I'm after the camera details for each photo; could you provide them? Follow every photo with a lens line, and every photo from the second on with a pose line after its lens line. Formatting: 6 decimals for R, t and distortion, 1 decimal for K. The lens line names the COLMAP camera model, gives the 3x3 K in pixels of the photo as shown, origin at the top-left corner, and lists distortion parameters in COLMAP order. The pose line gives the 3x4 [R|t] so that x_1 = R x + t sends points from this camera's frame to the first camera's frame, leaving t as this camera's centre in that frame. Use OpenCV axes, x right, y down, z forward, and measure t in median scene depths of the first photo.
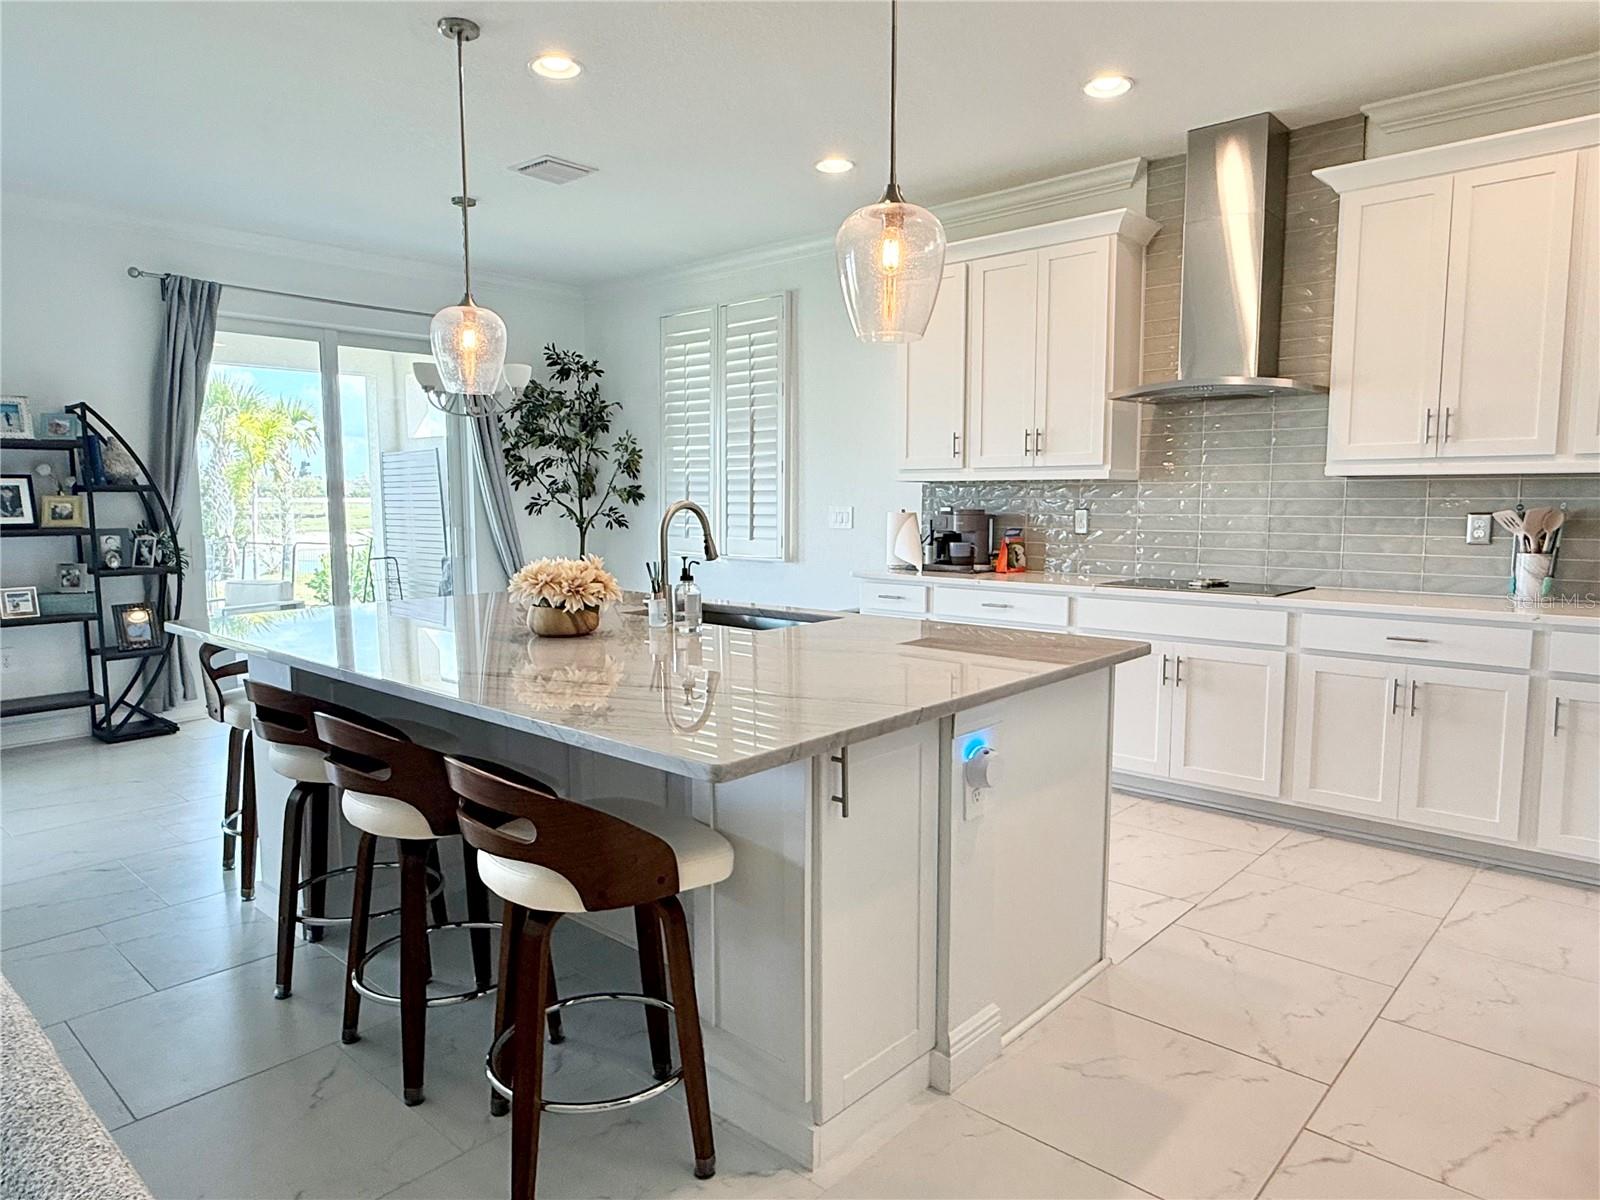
lens RADIAL K [[1008.5, 0, 794.2], [0, 1008.5, 598.4], [0, 0, 1]] dist [-0.001849, -0.010290]
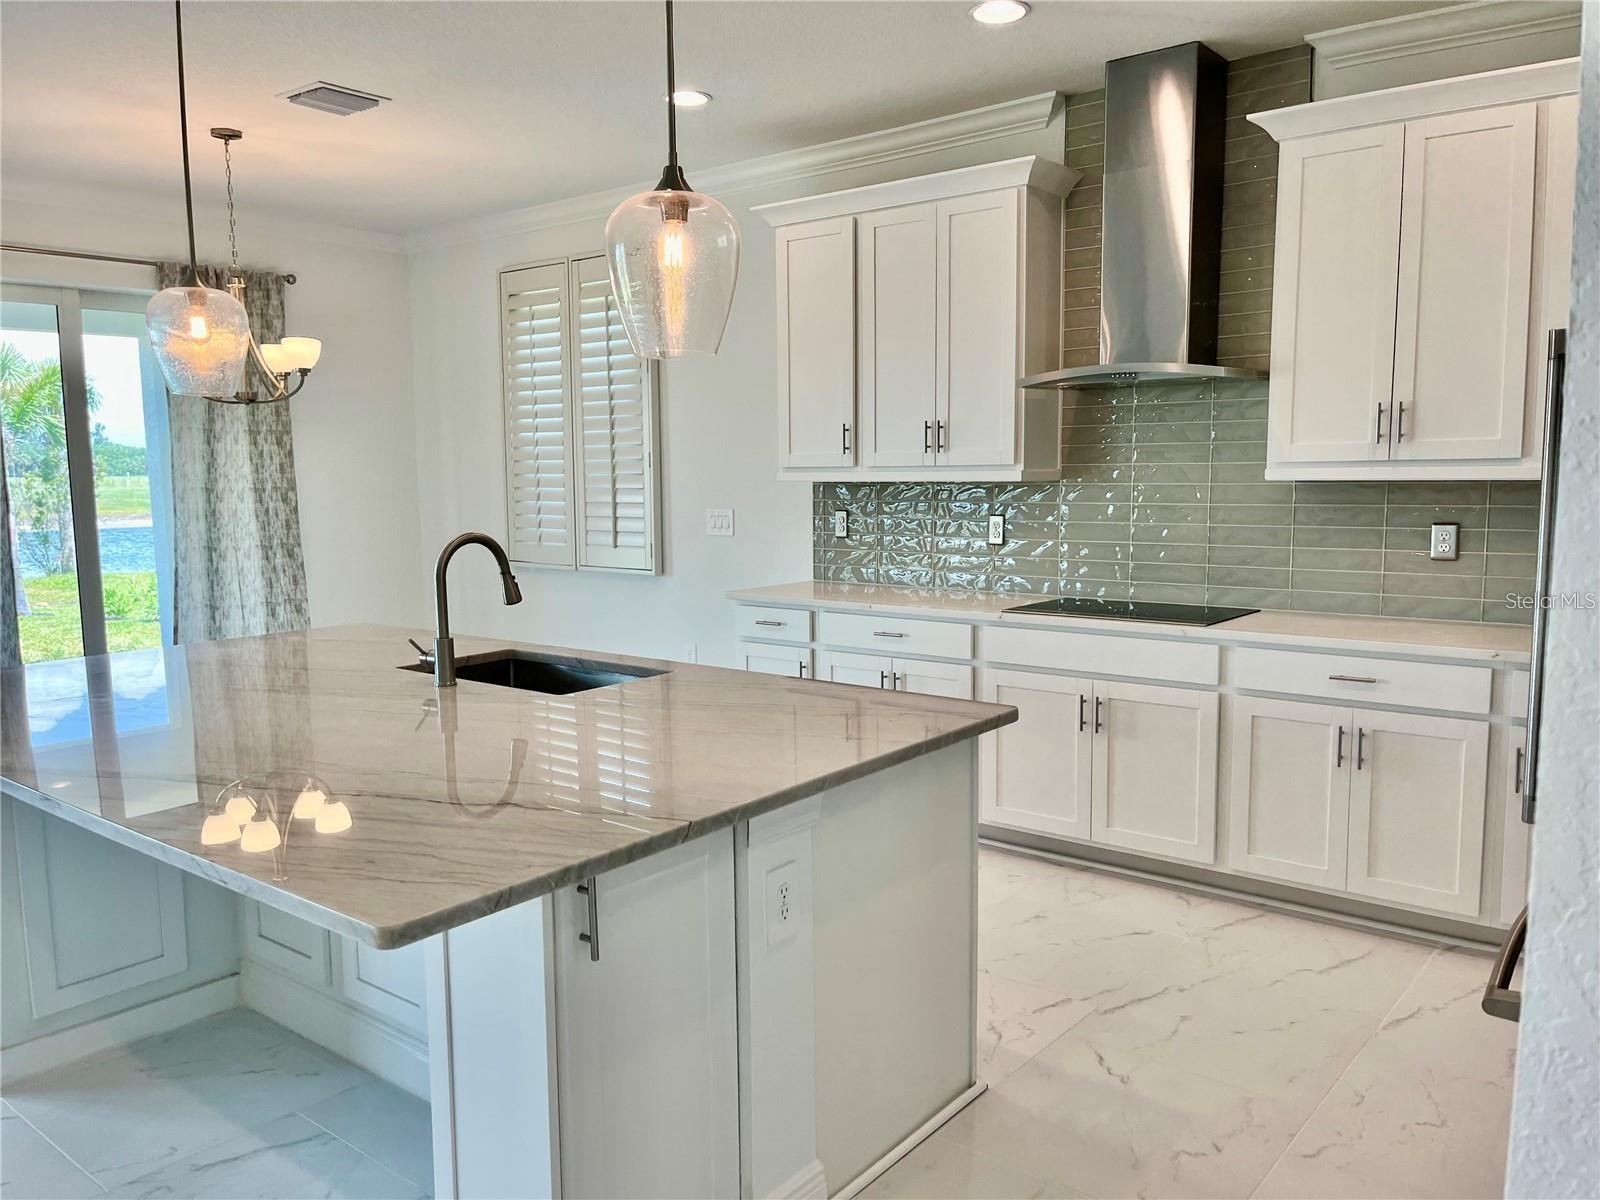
lens RADIAL K [[1218.0, 0, 801.2], [0, 1218.0, 600.5], [0, 0, 1]] dist [0.063074, -0.079219]
pose [[0.997896, -0.016632, 0.062669, 0.075509], [0.015974, 0.999812, 0.010989, -0.039358], [-0.062840, -0.009965, 0.997974, -0.000379]]
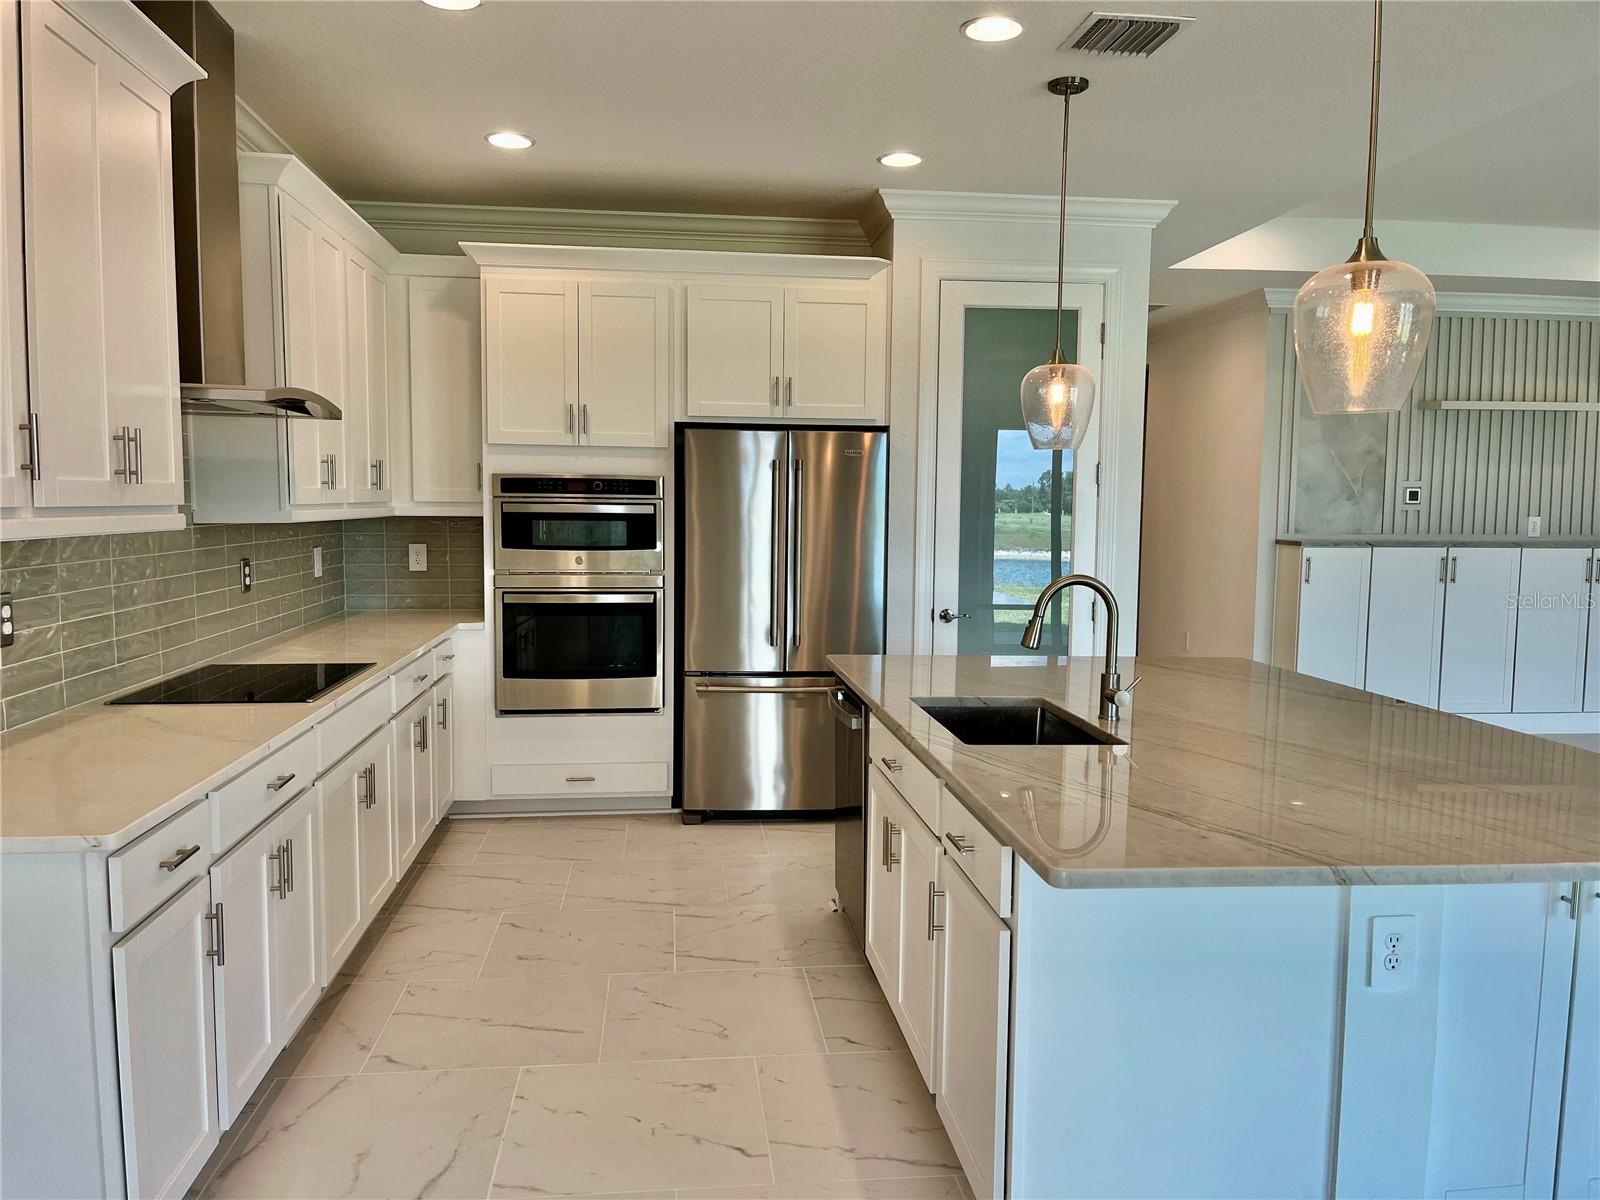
lens RADIAL K [[1218.0, 0, 794.6], [0, 1218.0, 604.7], [0, 0, 1]] dist [0.063074, -0.079219]
pose [[-0.750885, -0.061793, 0.657536, -0.467343], [0.057359, 0.985749, 0.158140, -0.193723], [-0.657937, 0.156460, -0.736640, 1.502516]]
